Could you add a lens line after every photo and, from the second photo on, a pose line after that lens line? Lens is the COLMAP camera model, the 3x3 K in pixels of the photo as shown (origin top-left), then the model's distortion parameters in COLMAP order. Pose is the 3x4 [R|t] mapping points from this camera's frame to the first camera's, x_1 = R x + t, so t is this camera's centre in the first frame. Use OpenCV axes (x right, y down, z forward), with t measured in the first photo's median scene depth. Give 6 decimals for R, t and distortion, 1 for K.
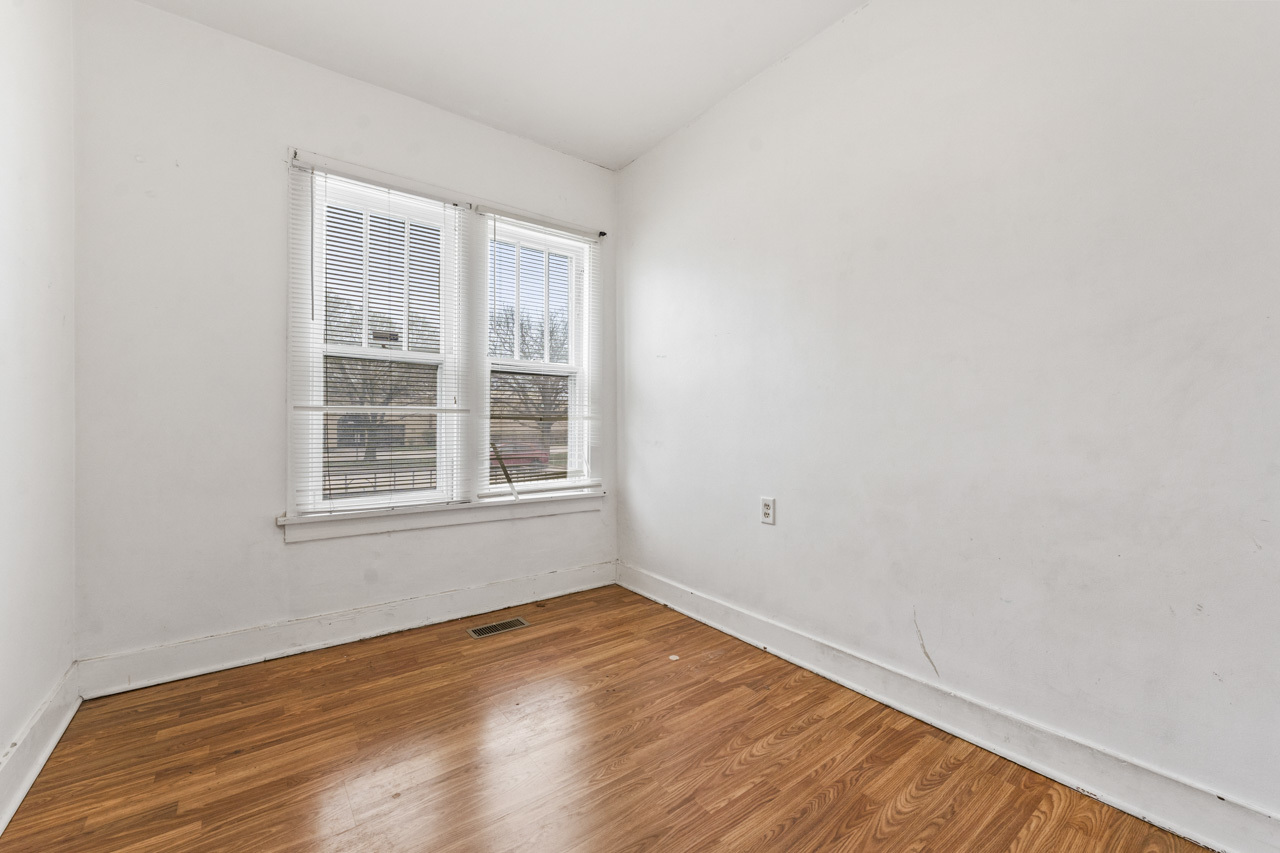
lens RADIAL K [[516.6, 0, 650.9], [0, 516.6, 424.6], [0, 0, 1]] dist [-0.002783, 0.000633]
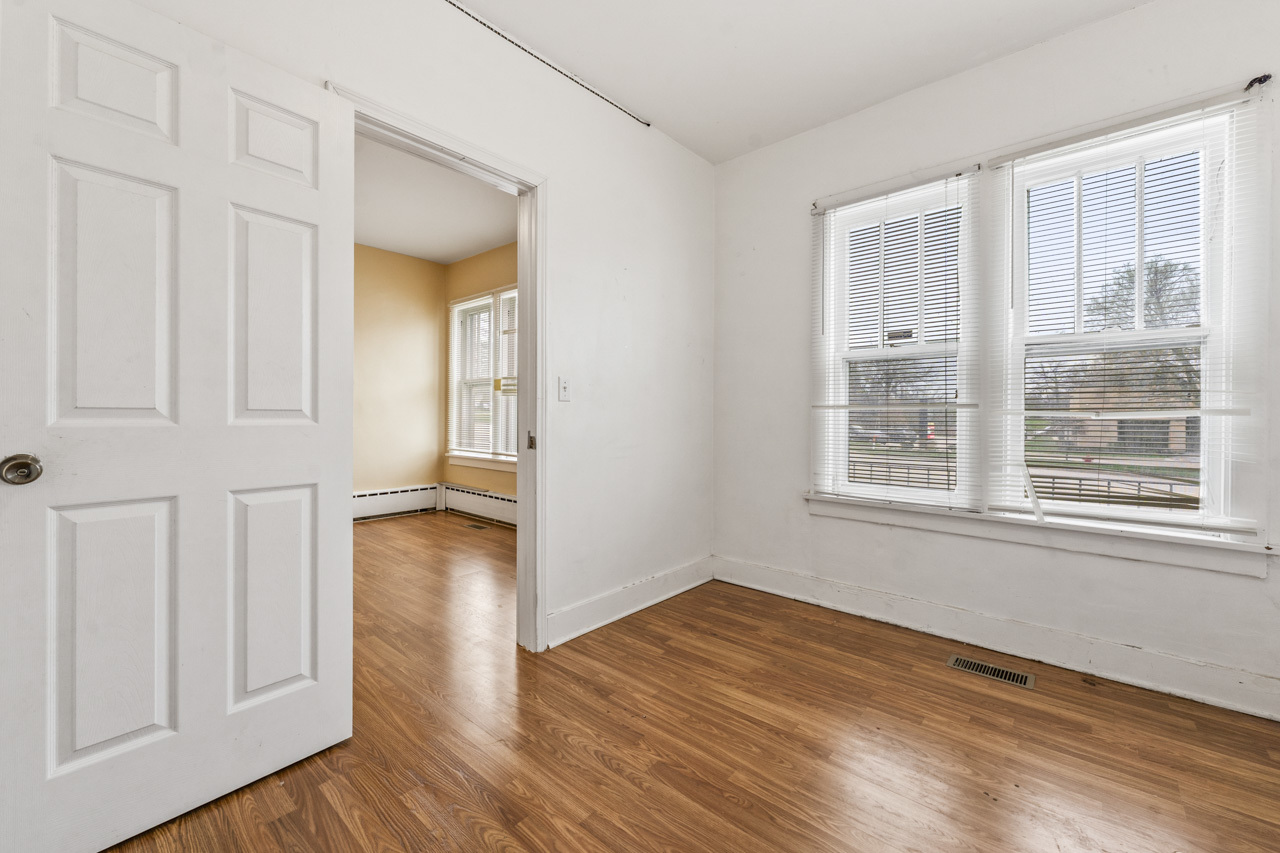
lens RADIAL K [[516.6, 0, 638.9], [0, 516.6, 422.7], [0, 0, 1]] dist [-0.002783, 0.000633]
pose [[0.184523, 0.008513, -0.982791, 0.426105], [-0.004971, 0.999958, 0.007728, -0.003193], [0.982816, 0.003460, 0.184558, 0.320476]]
